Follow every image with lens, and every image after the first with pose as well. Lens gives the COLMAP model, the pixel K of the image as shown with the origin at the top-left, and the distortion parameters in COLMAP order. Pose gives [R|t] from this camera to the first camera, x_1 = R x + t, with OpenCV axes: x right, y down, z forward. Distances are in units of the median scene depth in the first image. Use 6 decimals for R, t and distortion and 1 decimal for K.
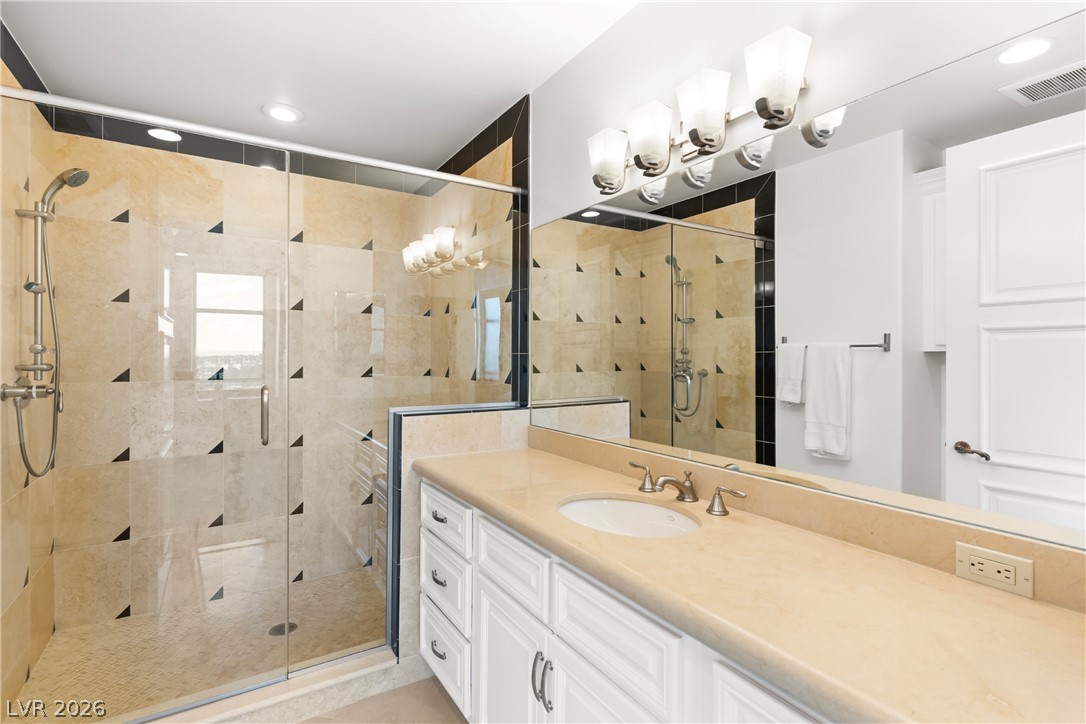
lens RADIAL K [[514.3, 0, 543.4], [0, 514.3, 360.0], [0, 0, 1]] dist [0.001481, 0.000637]
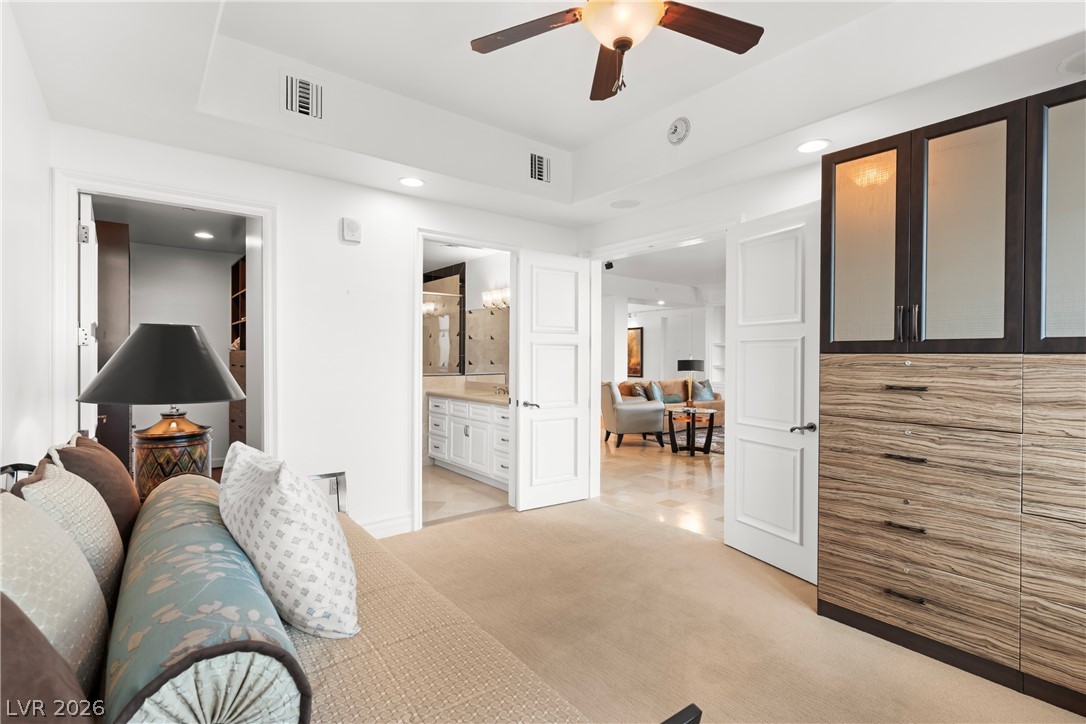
lens RADIAL K [[514.3, 0, 543.4], [0, 514.3, 360.0], [0, 0, 1]] dist [0.001481, 0.000637]
pose [[0.994476, -0.000208, 0.104960, 0.095434], [0.000267, 1.000000, -0.000541, 0.014495], [-0.104960, 0.000566, 0.994476, -1.730650]]
